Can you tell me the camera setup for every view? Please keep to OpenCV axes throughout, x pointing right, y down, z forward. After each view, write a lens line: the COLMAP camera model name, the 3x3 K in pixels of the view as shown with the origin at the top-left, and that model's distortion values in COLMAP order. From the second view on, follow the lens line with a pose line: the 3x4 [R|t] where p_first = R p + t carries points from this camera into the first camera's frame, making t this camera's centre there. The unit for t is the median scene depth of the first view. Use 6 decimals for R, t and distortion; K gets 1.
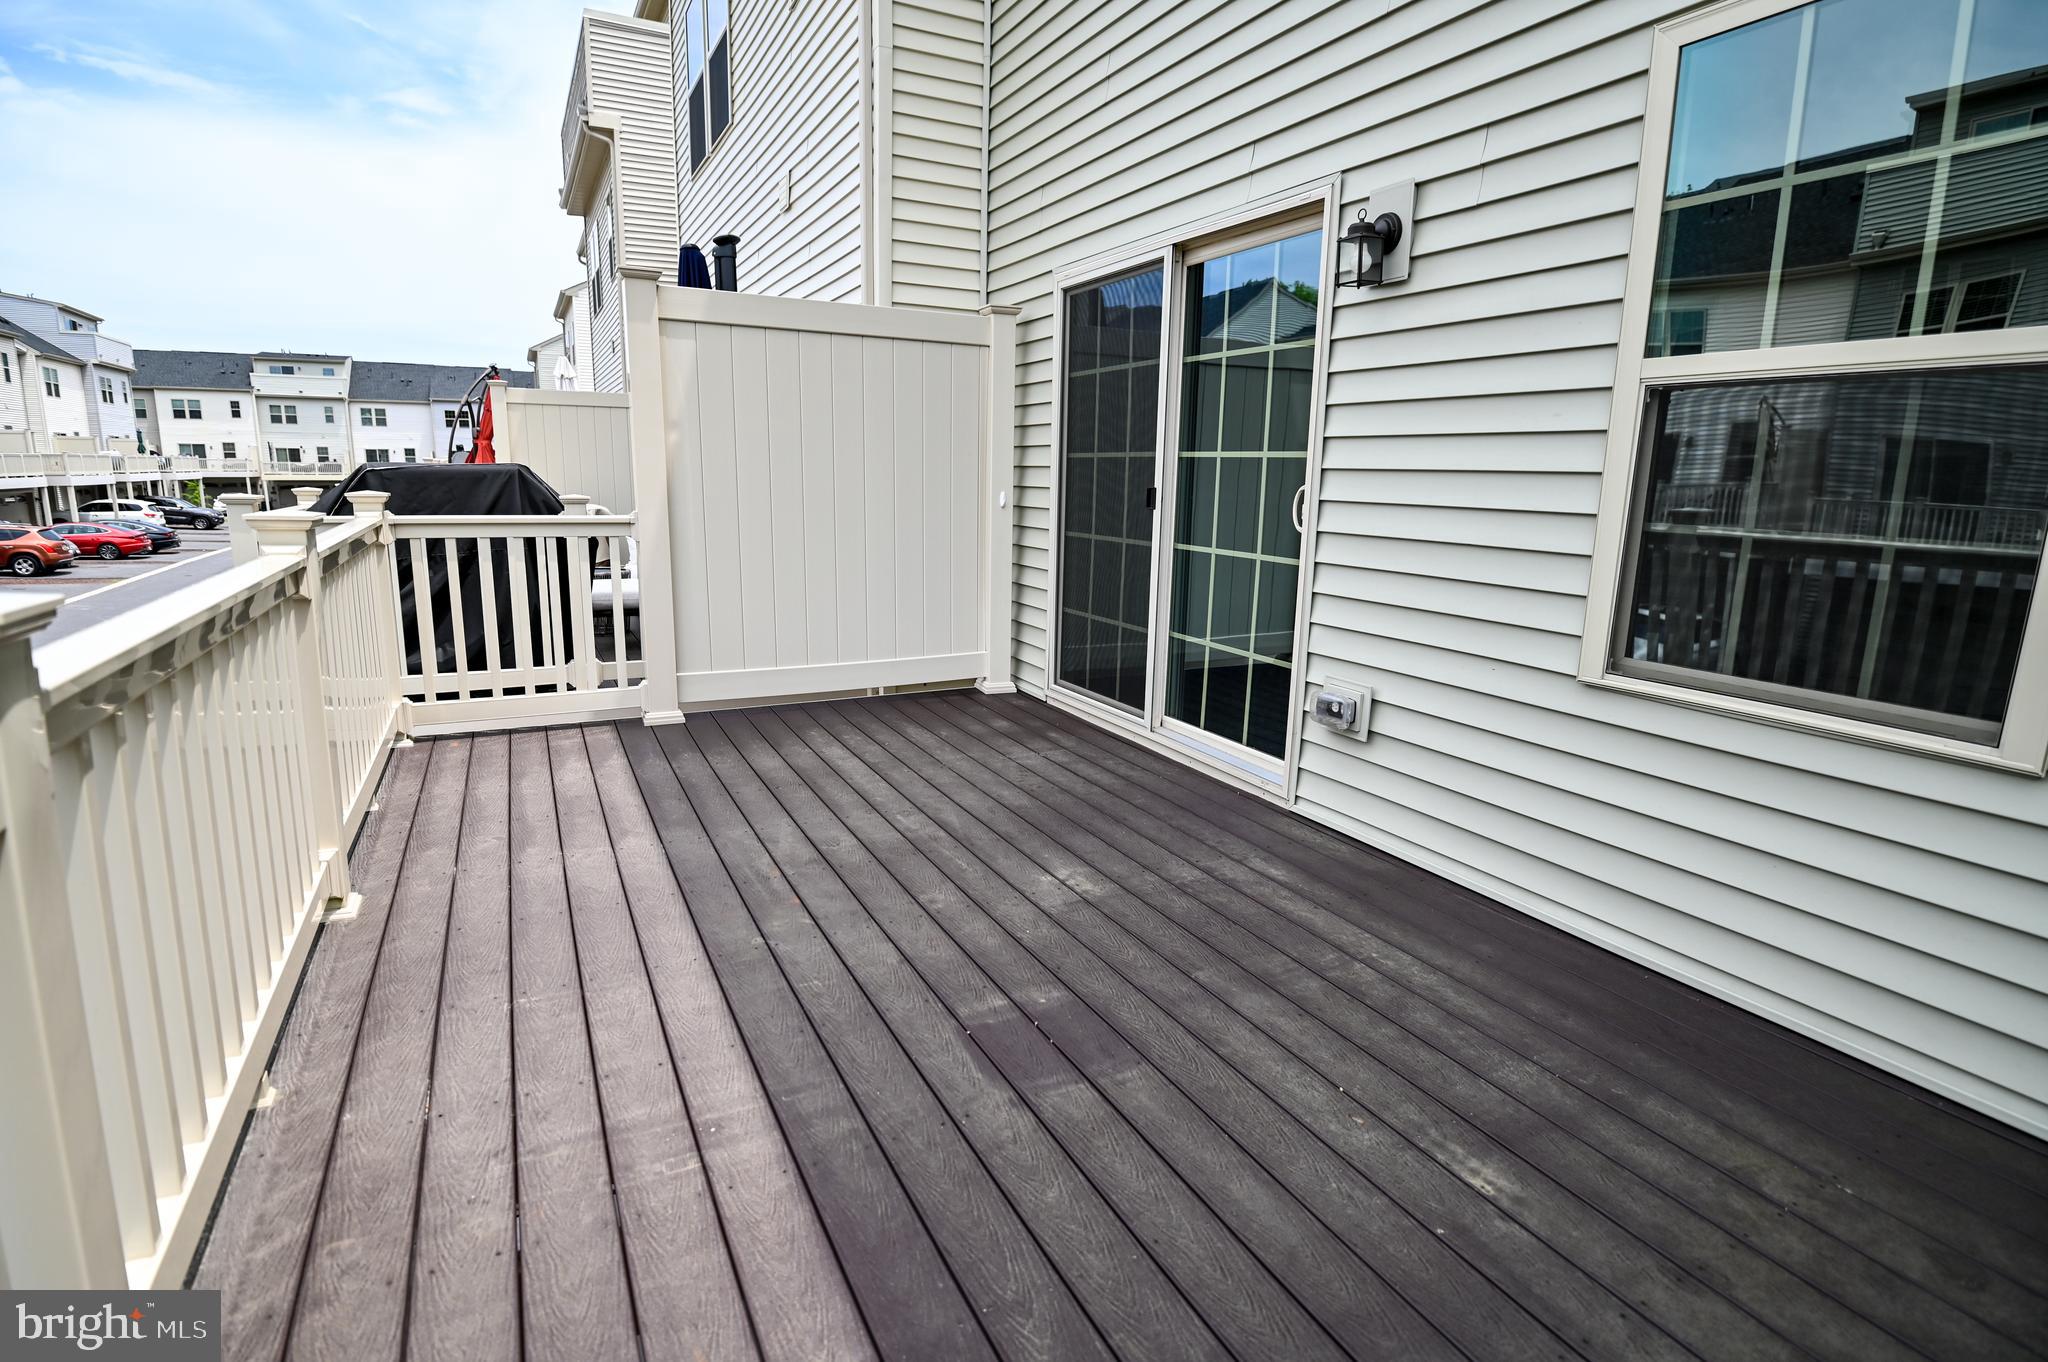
lens RADIAL K [[1005.4, 0, 1018.3], [0, 1005.4, 675.1], [0, 0, 1]] dist [-0.022529, -0.001371]
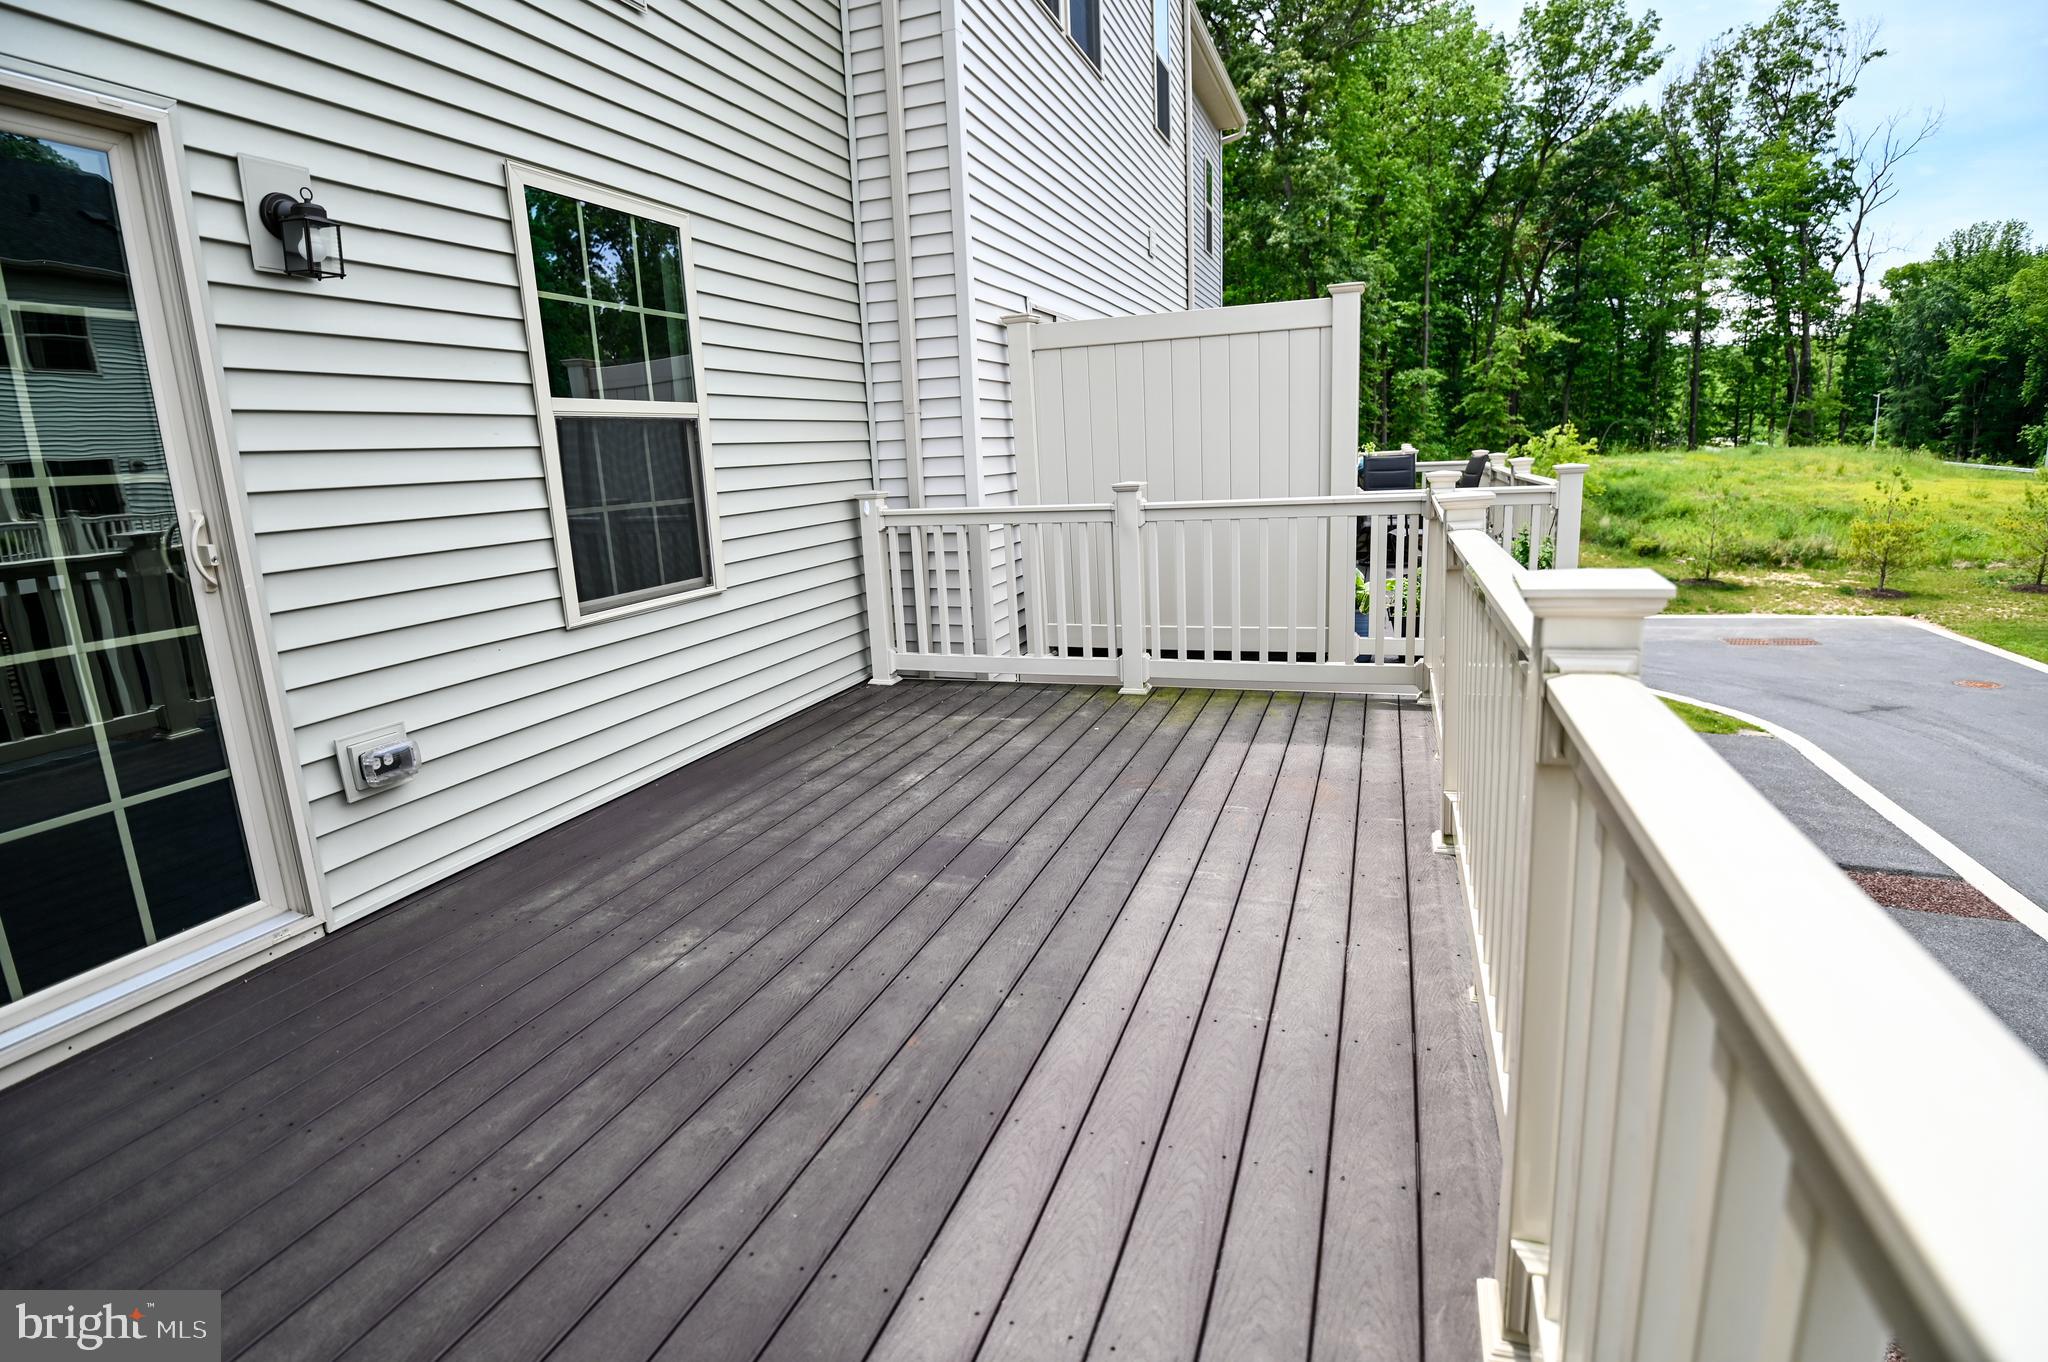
lens RADIAL K [[1005.4, 0, 1021.5], [0, 1005.4, 667.3], [0, 0, 1]] dist [-0.022529, -0.001371]
pose [[-0.690461, -0.140519, 0.709590, -0.884957], [0.173392, 0.920203, 0.350944, -0.332430], [-0.702281, 0.365351, -0.610999, 1.474525]]
